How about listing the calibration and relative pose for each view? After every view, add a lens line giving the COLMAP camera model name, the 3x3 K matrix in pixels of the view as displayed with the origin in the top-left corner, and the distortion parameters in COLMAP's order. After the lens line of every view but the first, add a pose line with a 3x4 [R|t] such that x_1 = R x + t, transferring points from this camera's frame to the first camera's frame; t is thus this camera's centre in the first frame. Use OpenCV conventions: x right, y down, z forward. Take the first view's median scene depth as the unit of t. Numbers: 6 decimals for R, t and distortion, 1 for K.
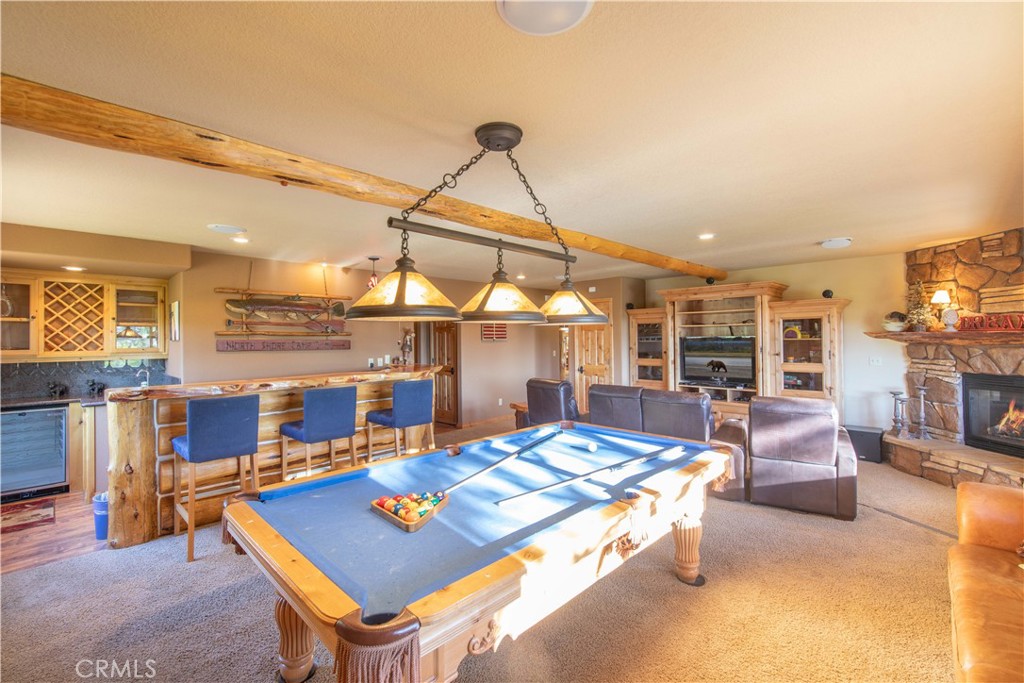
lens RADIAL K [[444.4, 0, 511.8], [0, 444.4, 339.3], [0, 0, 1]] dist [-0.009184, 0.006727]
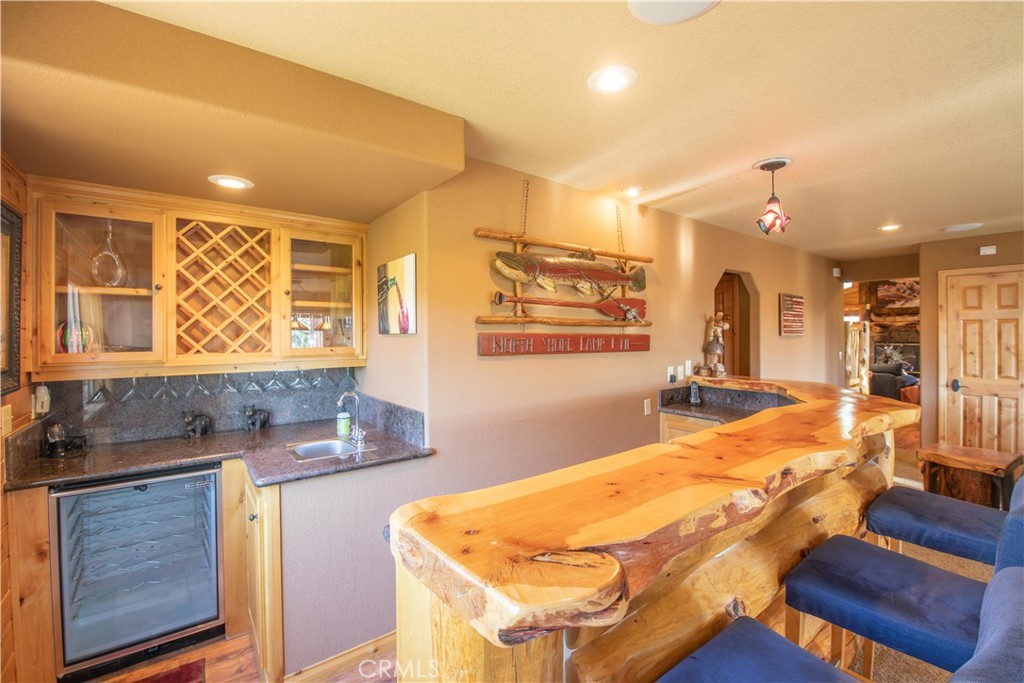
lens RADIAL K [[444.4, 0, 511.8], [0, 444.4, 339.3], [0, 0, 1]] dist [-0.009184, 0.006727]
pose [[0.989453, 0.004584, -0.144784, -0.558964], [-0.002894, 0.999925, 0.011885, 0.002390], [0.144828, -0.011341, 0.989392, 0.514380]]
